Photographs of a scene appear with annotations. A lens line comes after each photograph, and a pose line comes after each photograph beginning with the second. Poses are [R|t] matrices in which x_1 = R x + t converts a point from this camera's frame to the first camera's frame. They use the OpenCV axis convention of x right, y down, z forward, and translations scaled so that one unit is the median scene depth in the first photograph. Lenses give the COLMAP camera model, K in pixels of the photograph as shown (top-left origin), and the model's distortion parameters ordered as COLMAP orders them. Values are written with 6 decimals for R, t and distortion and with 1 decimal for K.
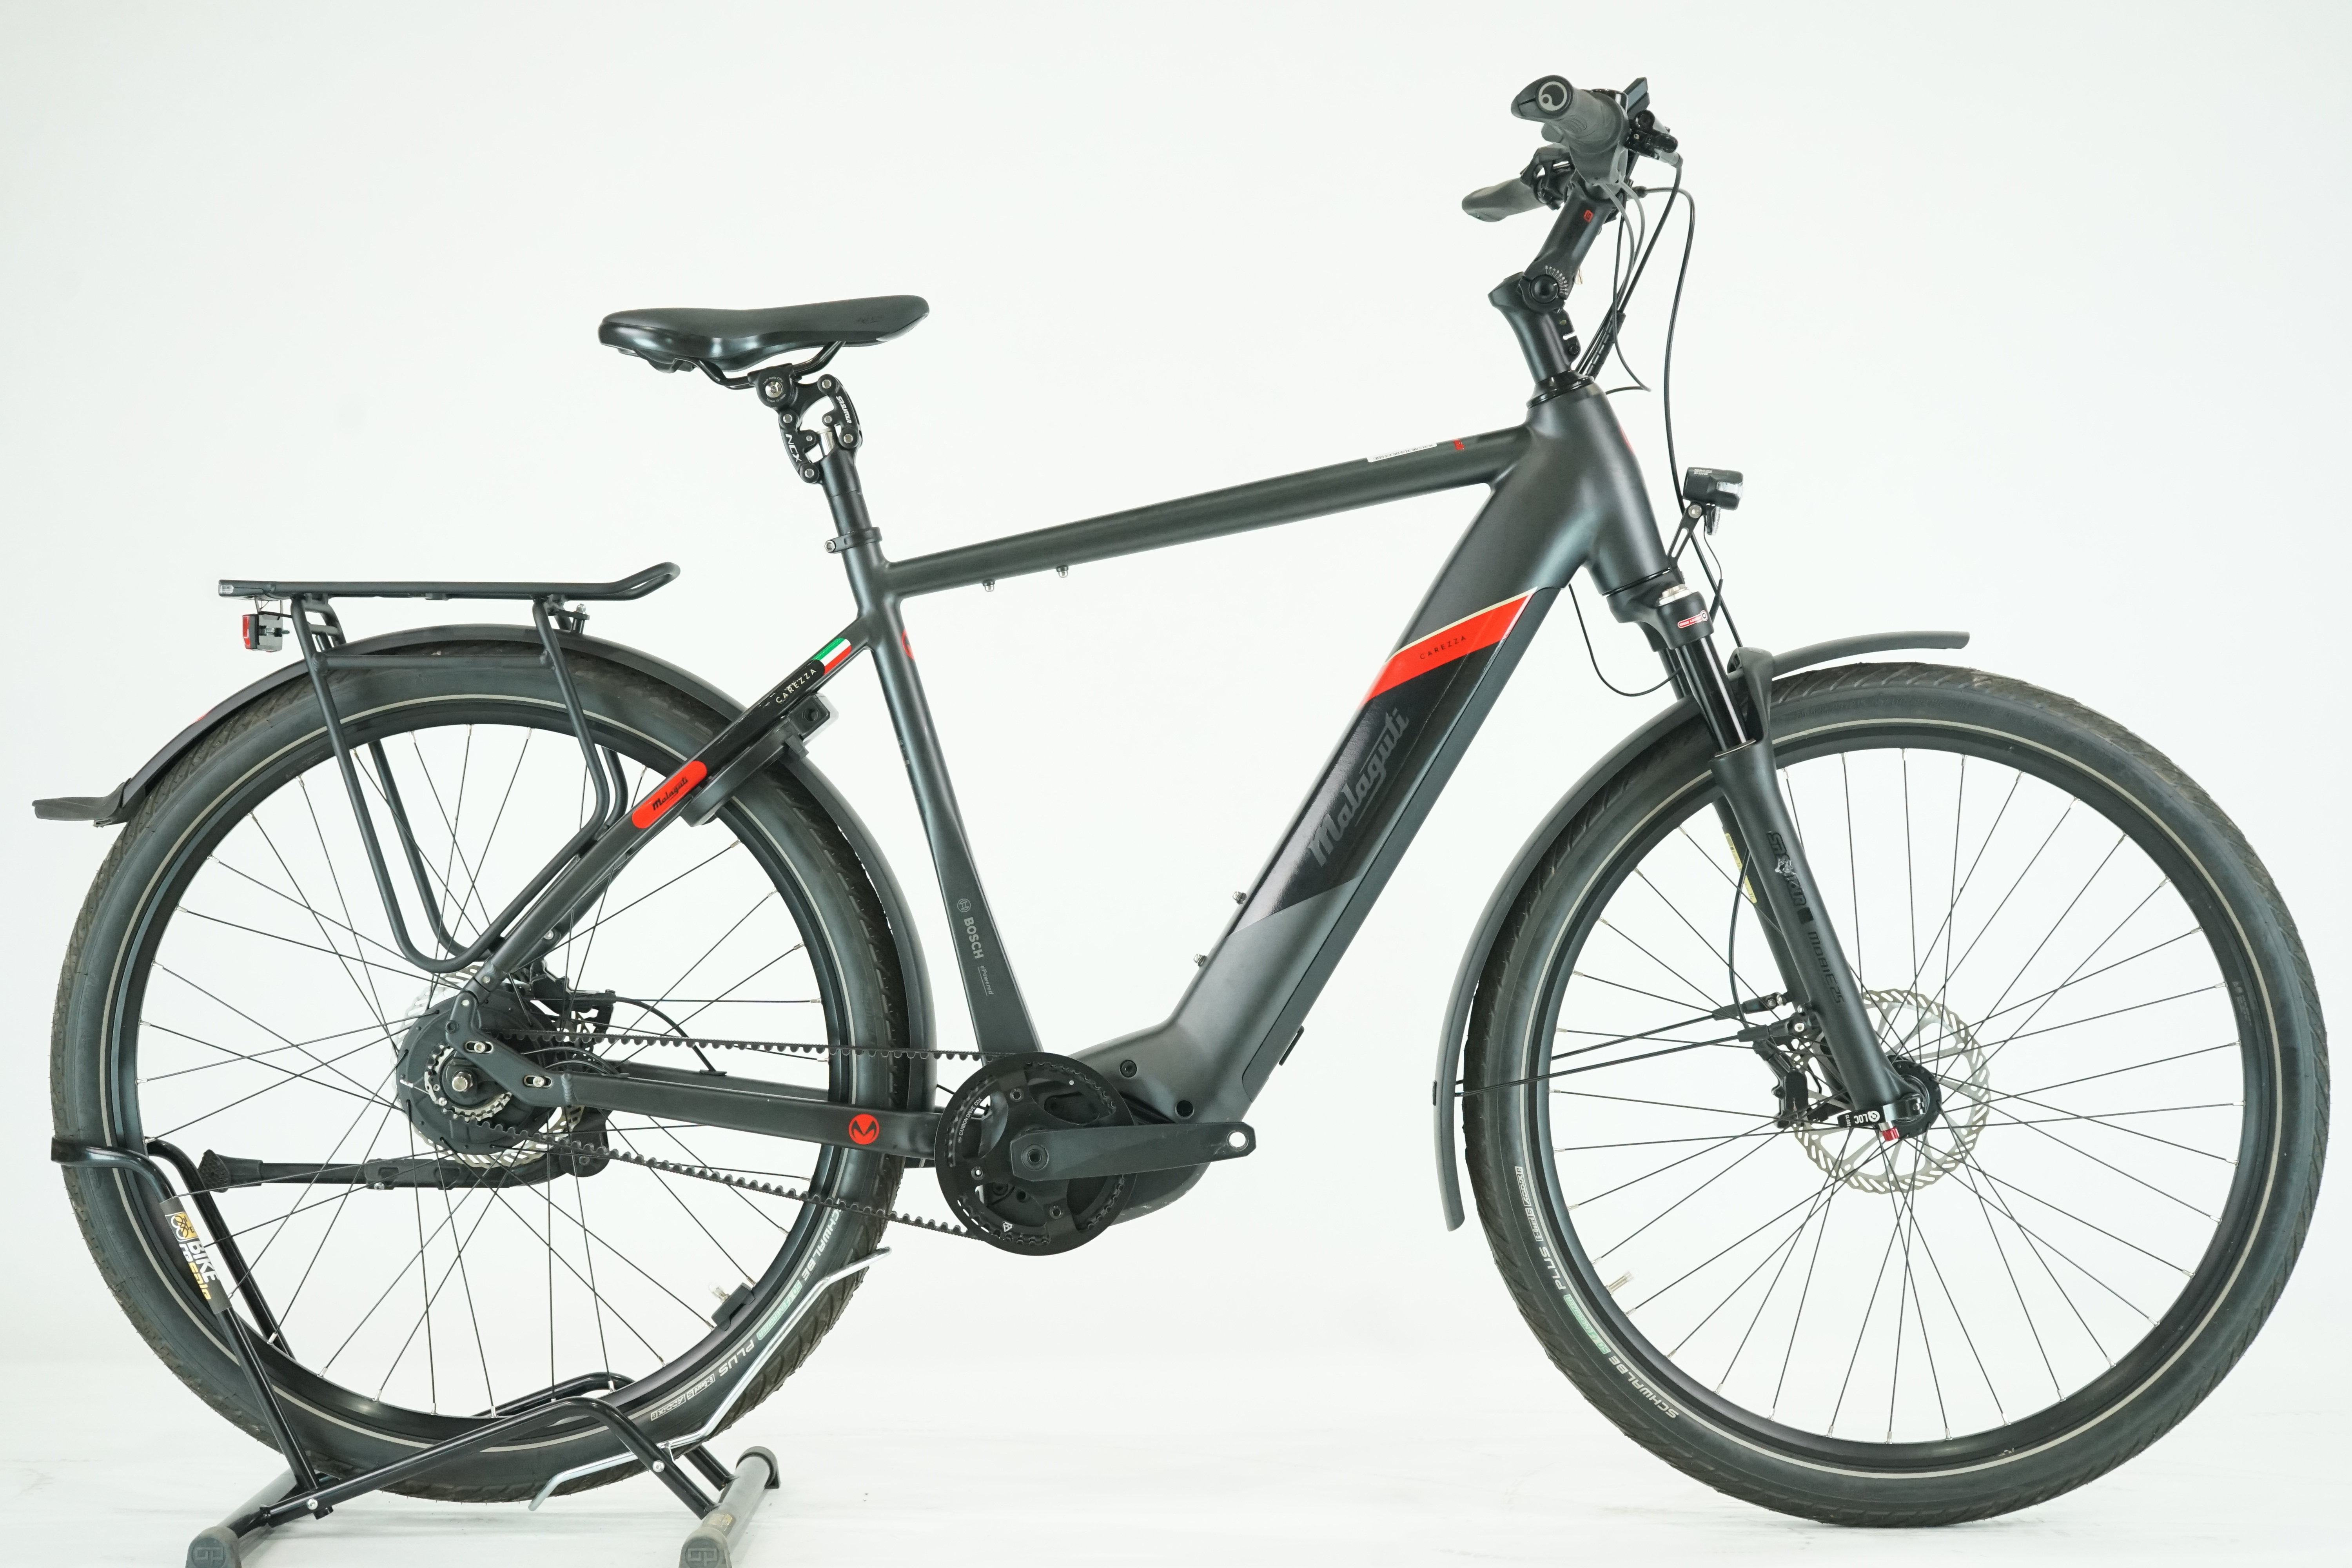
lens RADIAL K [[3867.9, 0, 1170.3], [0, 3867.9, 783.2], [0, 0, 1]] dist [-0.031282, 0.000000]
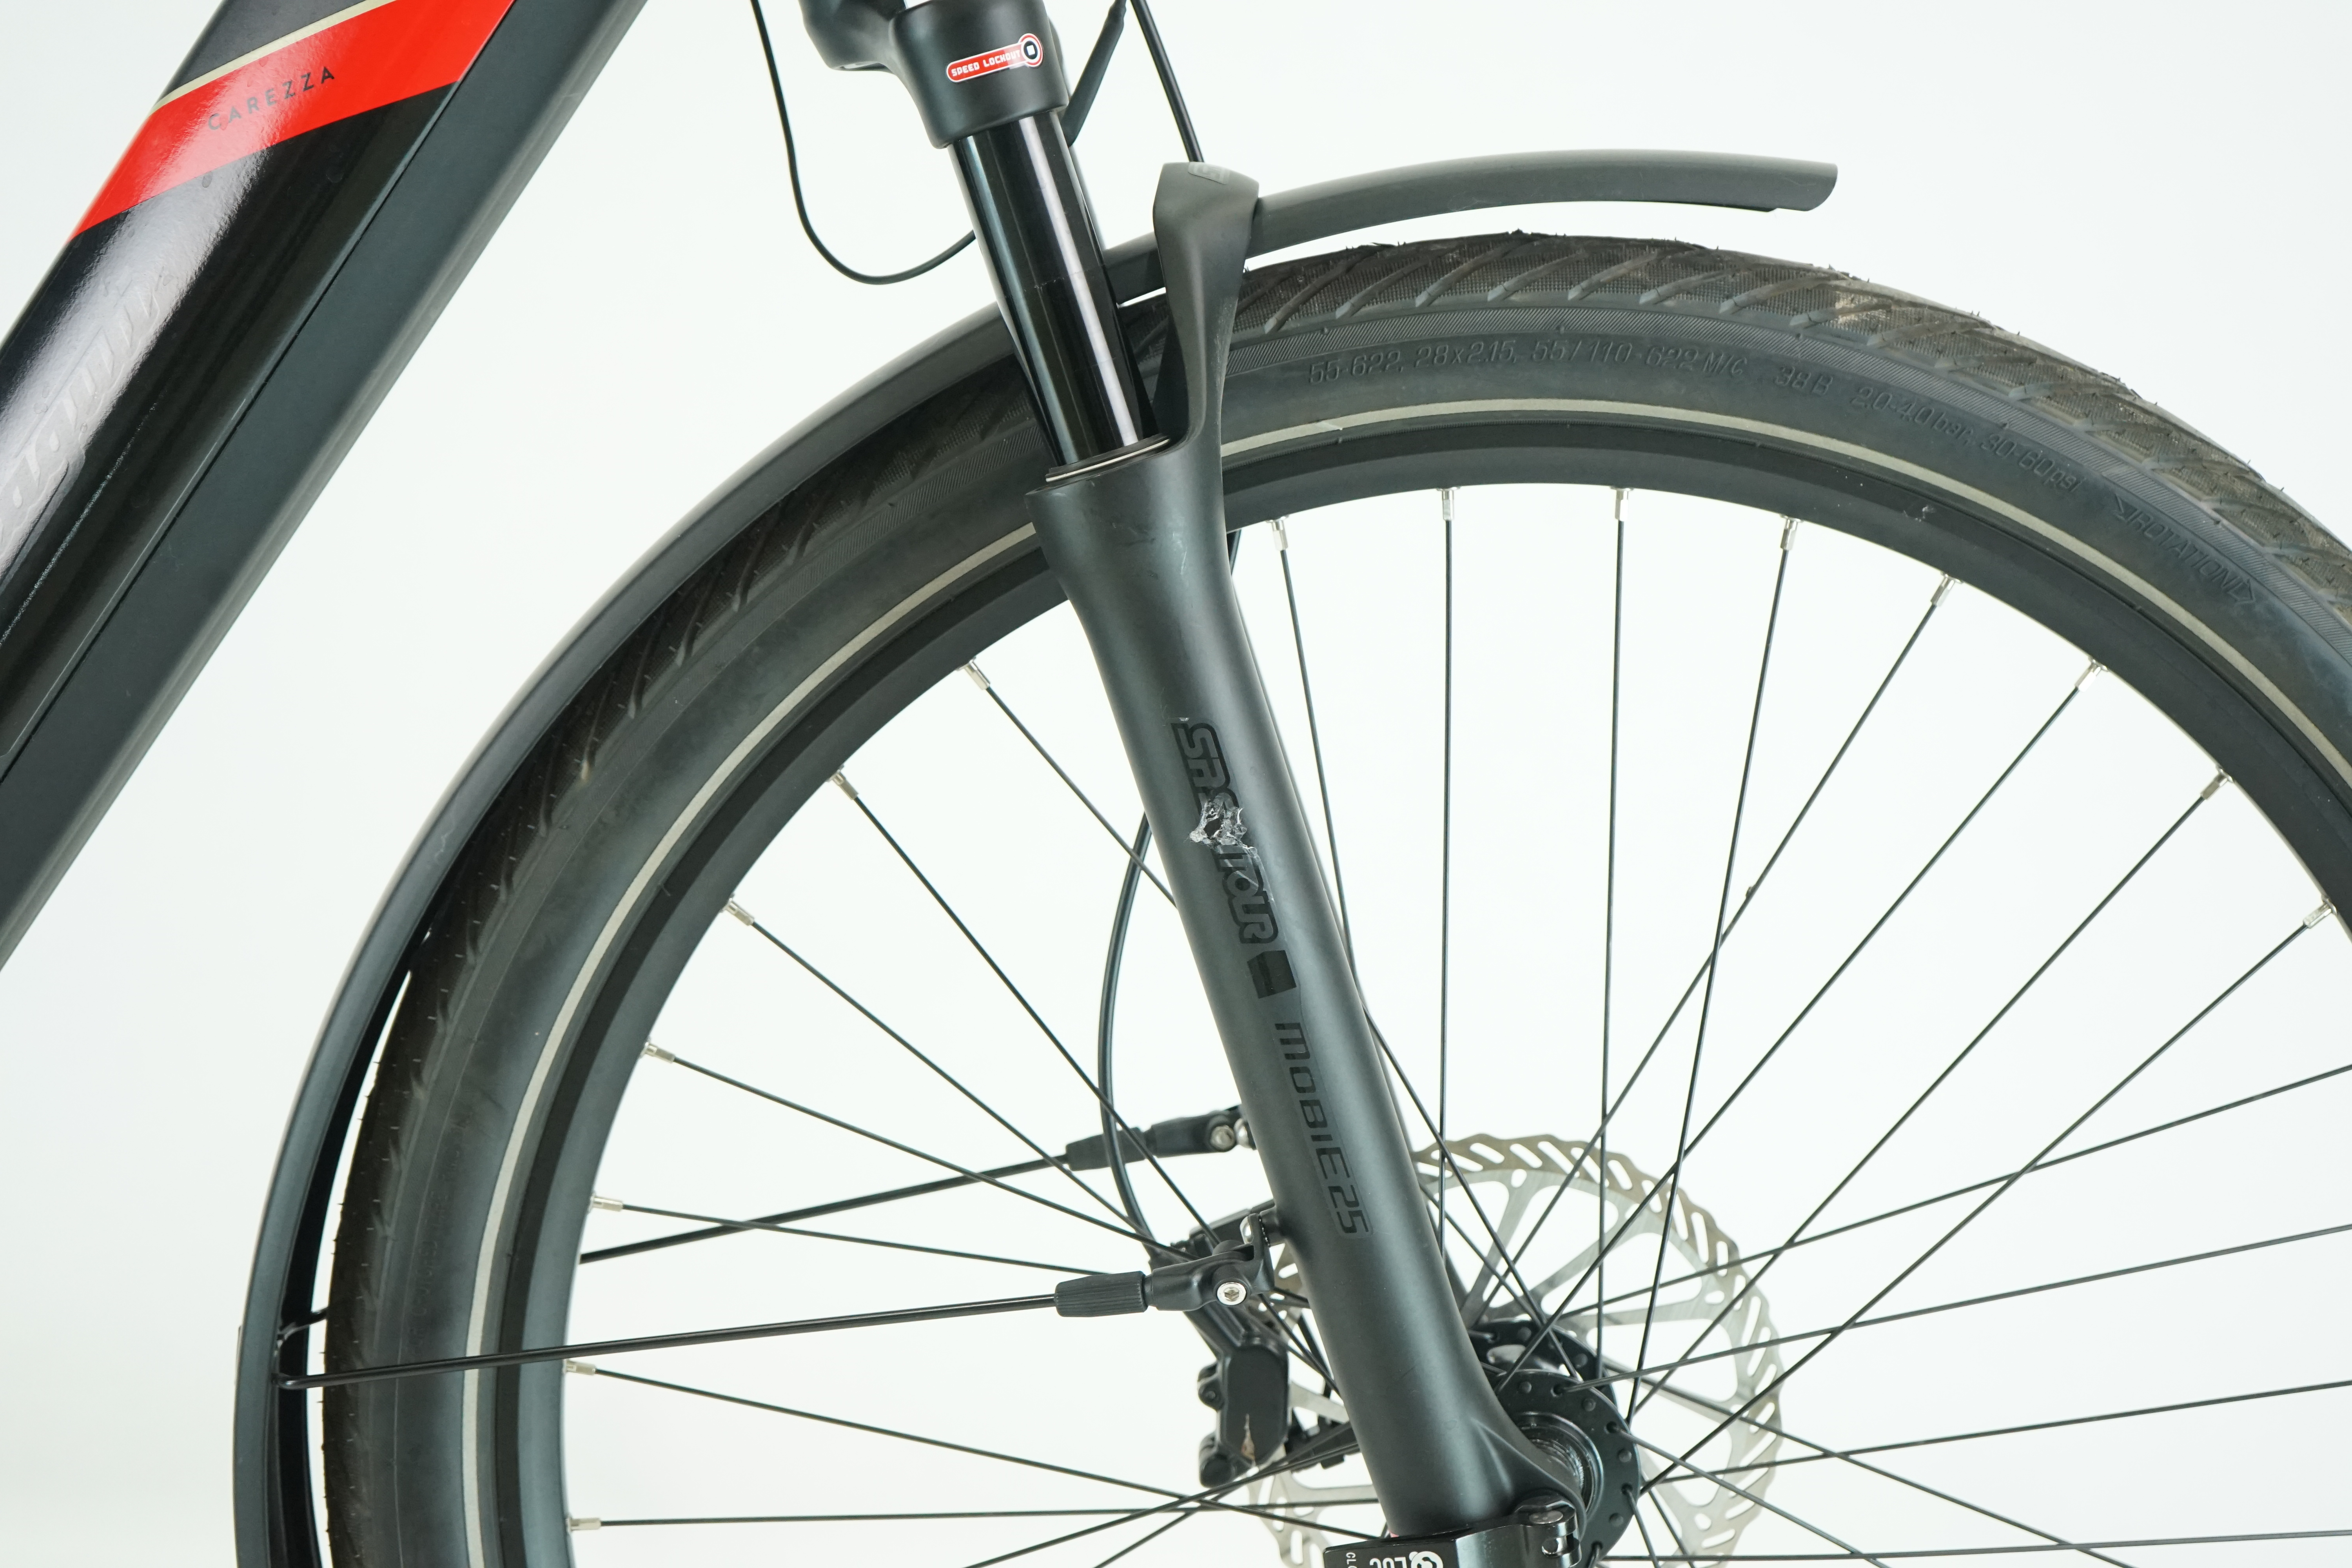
lens RADIAL K [[3597.2, 0, 1166.7], [0, 3597.2, 790.1], [0, 0, 1]] dist [-0.035879, 0.000000]
pose [[0.997601, 0.067359, 0.015962, 0.146684], [-0.068821, 0.989922, 0.123762, -0.019492], [-0.007465, -0.124564, 0.992184, 0.679731]]
